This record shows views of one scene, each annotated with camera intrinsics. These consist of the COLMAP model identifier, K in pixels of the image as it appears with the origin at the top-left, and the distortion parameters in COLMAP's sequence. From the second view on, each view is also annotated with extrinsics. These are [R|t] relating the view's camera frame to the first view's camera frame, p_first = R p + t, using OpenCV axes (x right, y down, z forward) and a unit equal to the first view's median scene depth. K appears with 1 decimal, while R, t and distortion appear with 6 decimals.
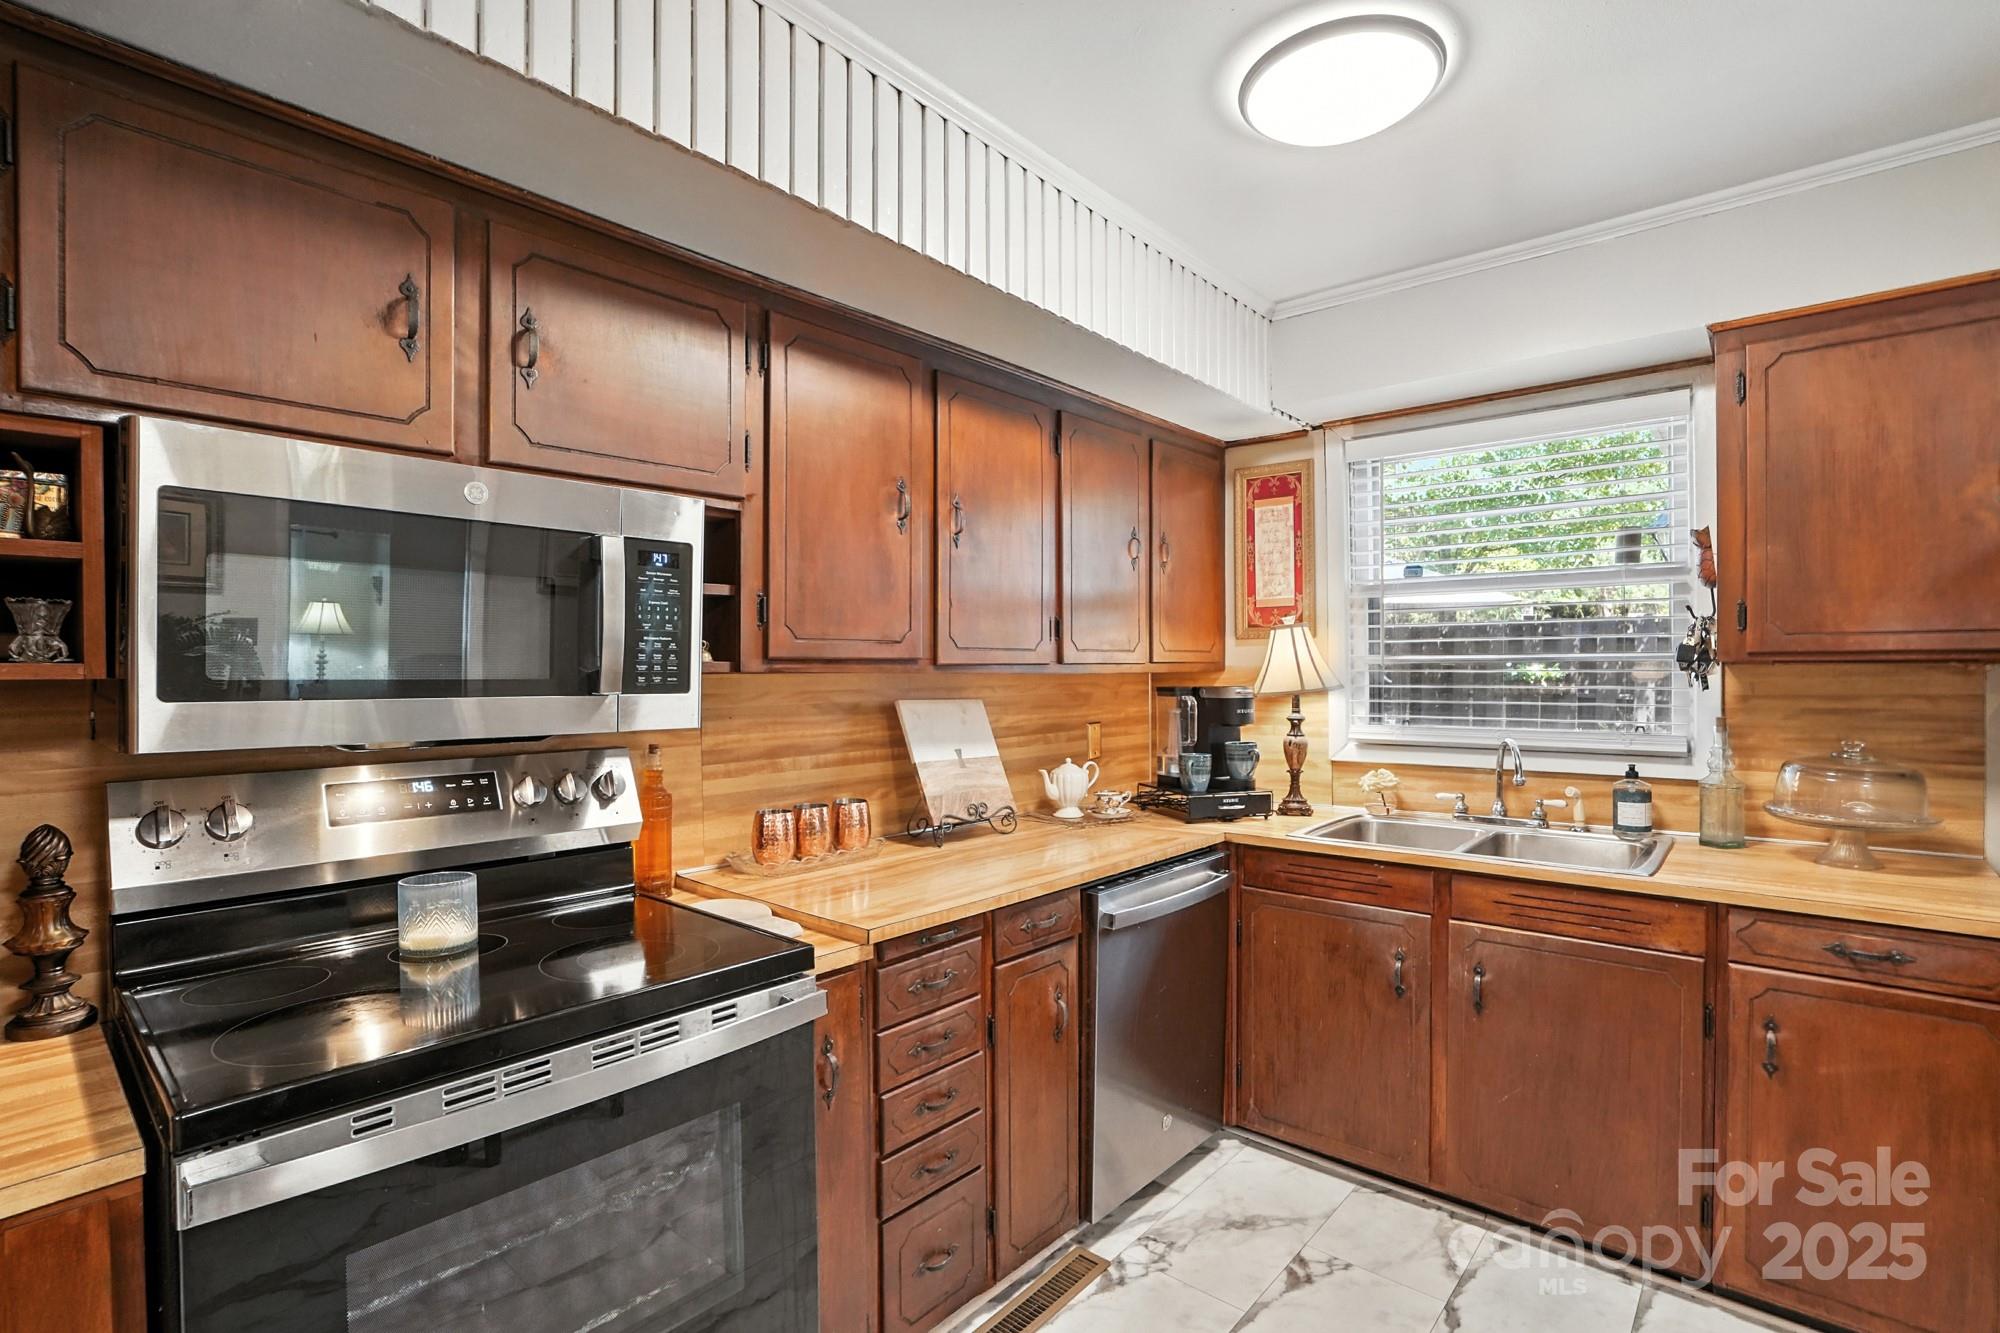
lens RADIAL K [[943.1, 0, 1000.6], [0, 943.1, 680.2], [0, 0, 1]] dist [-0.063782, 0.028450]
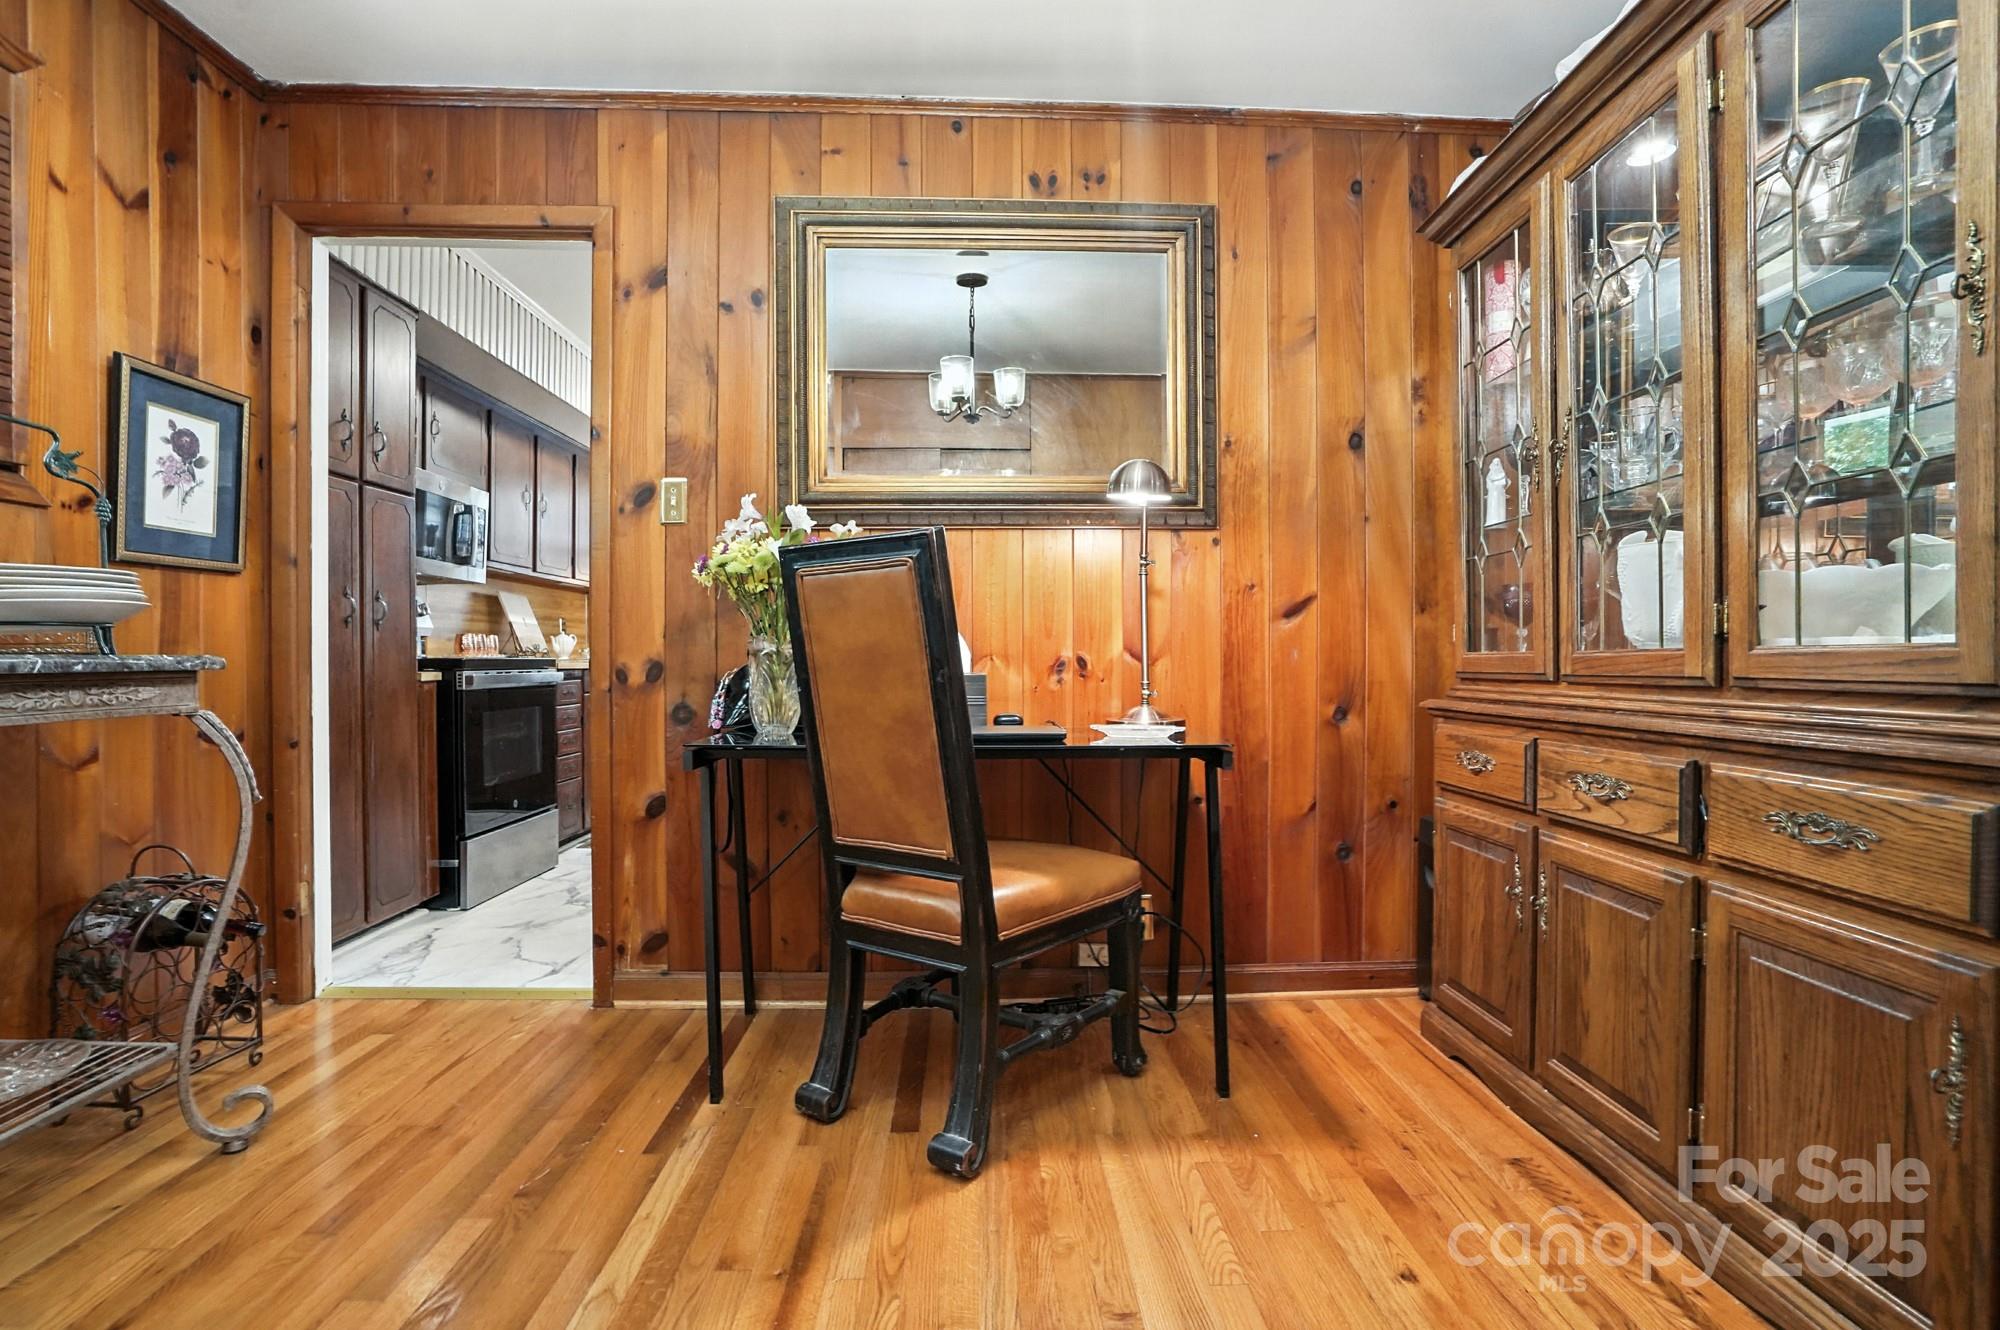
lens RADIAL K [[984.1, 0, 996.9], [0, 984.1, 662.9], [0, 0, 1]] dist [-0.001607, -0.000098]
pose [[0.740119, 0.003819, 0.672466, -0.755174], [0.004755, 0.999929, -0.010911, 0.209091], [-0.672460, 0.011273, 0.740048, -1.298625]]
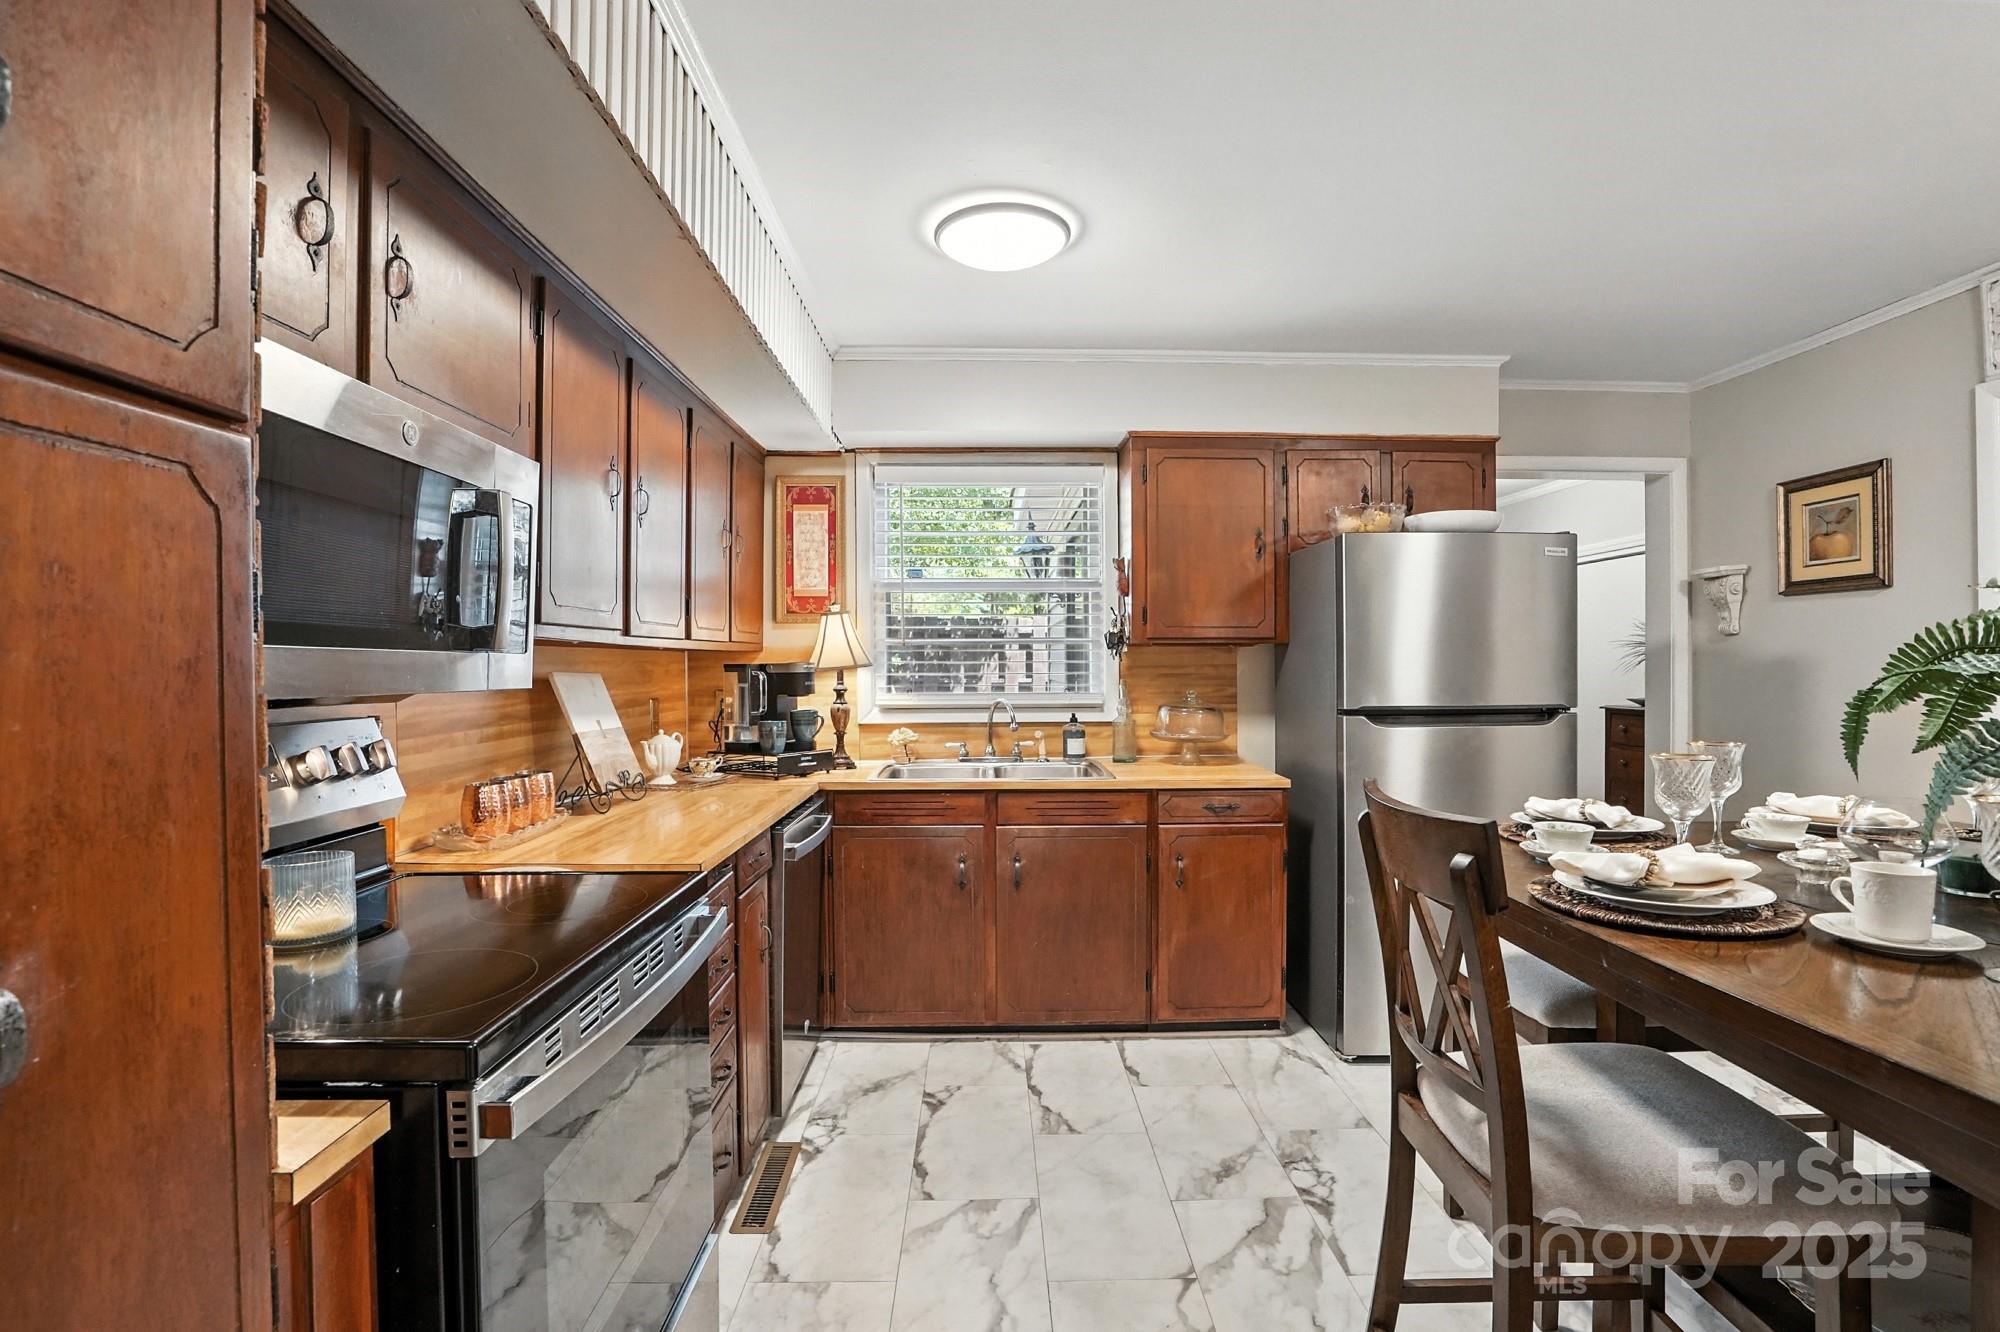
lens RADIAL K [[952.7, 0, 1011.1], [0, 952.7, 669.5], [0, 0, 1]] dist [-0.063126, 0.027719]
pose [[0.735529, -0.002317, 0.677489, -0.440985], [0.007353, 0.999963, -0.004564, 0.027709], [-0.677453, 0.008338, 0.735519, -0.064467]]
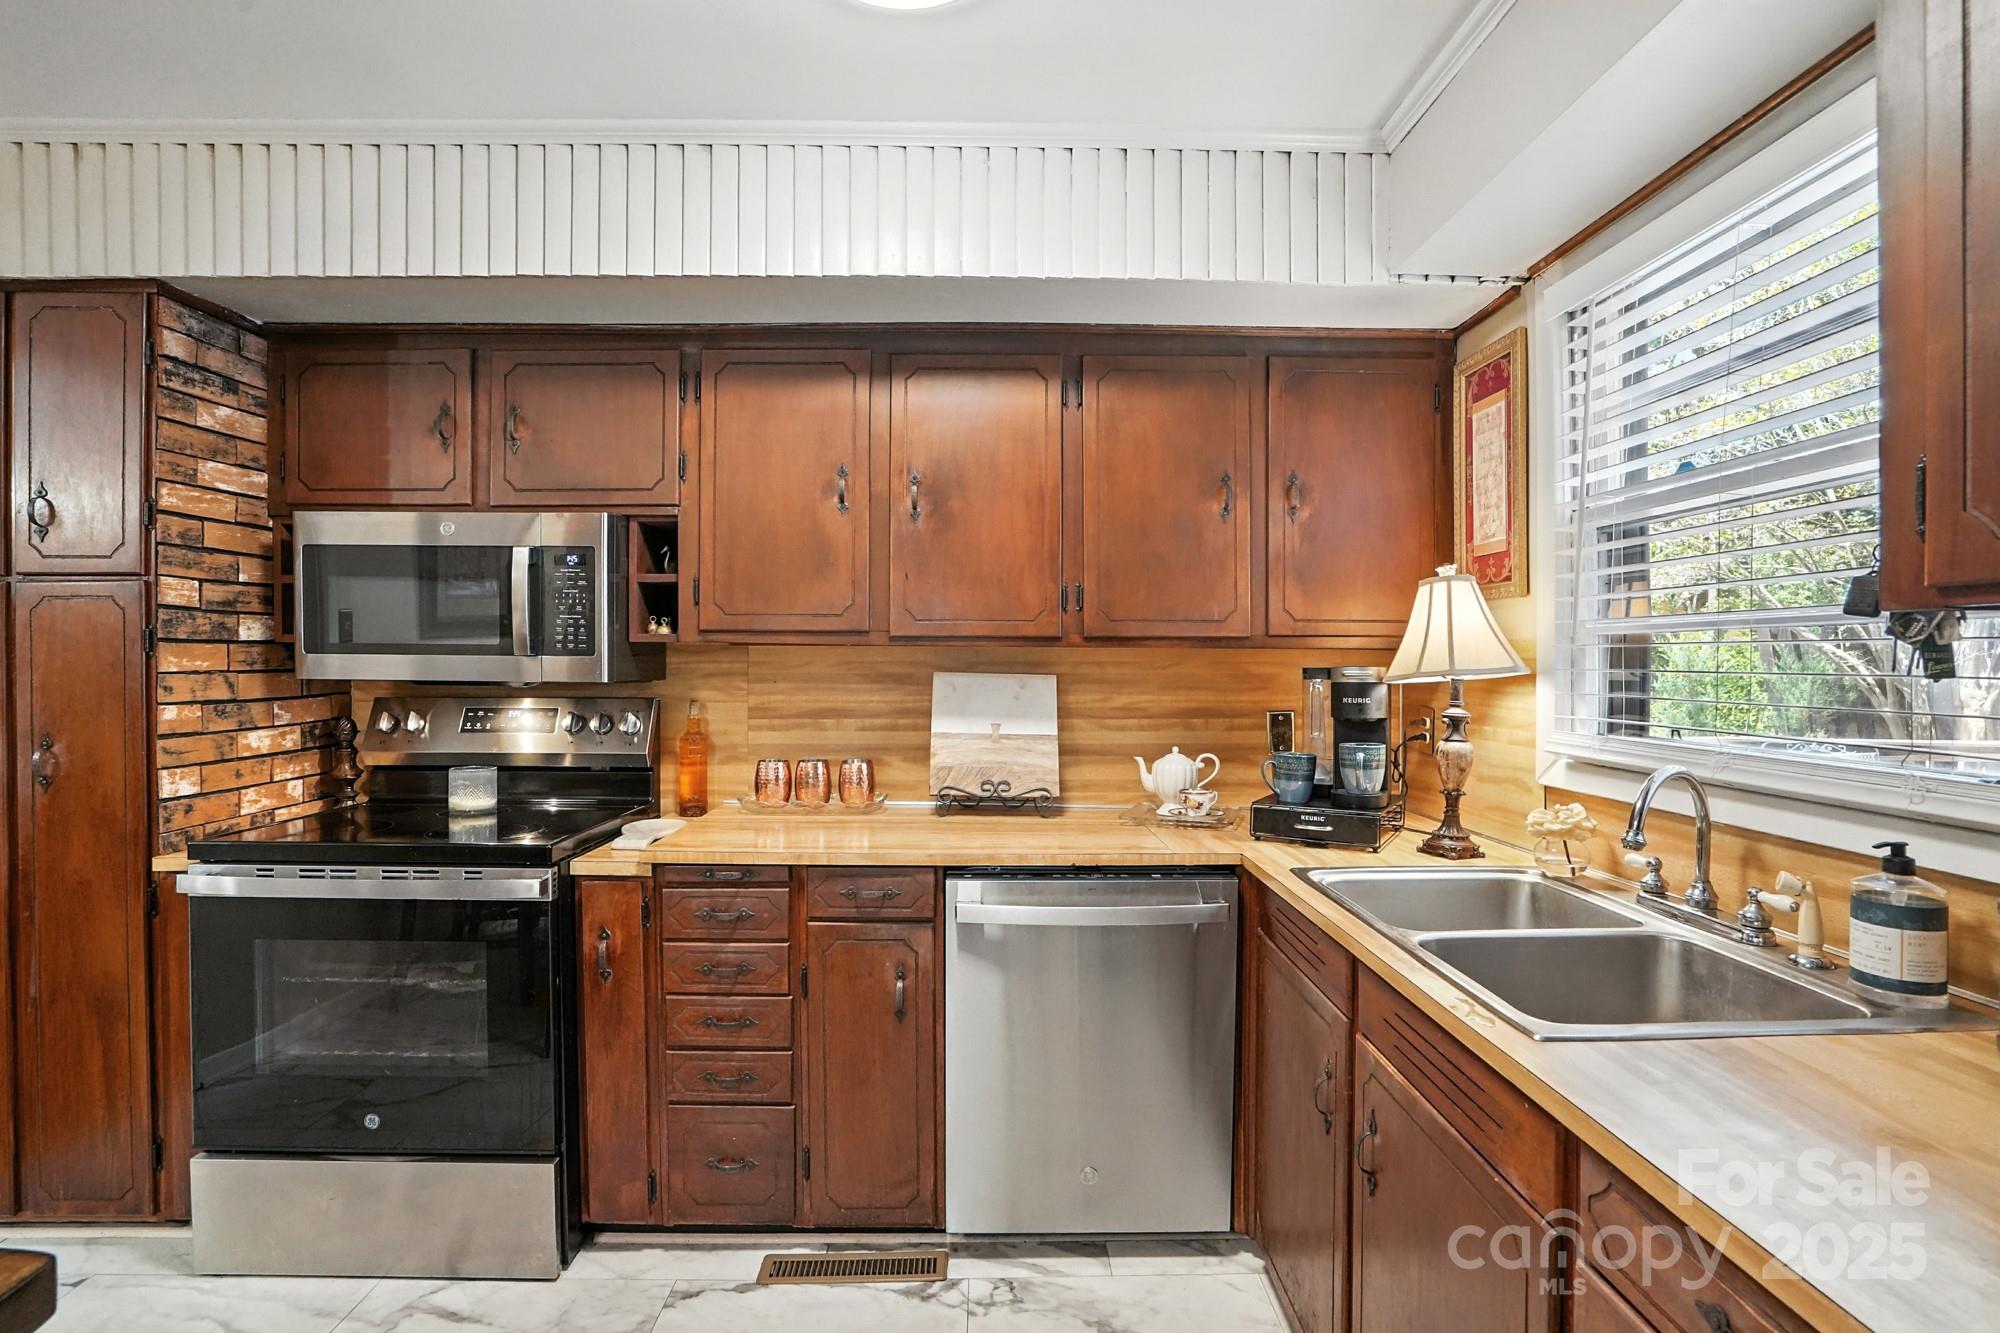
lens RADIAL K [[952.7, 0, 1011.1], [0, 952.7, 670.0], [0, 0, 1]] dist [-0.063126, 0.027719]
pose [[0.668163, 0.017041, -0.743820, 0.757006], [-0.016498, 0.999831, 0.008087, 0.008995], [0.743832, 0.006868, 0.668331, 0.372955]]
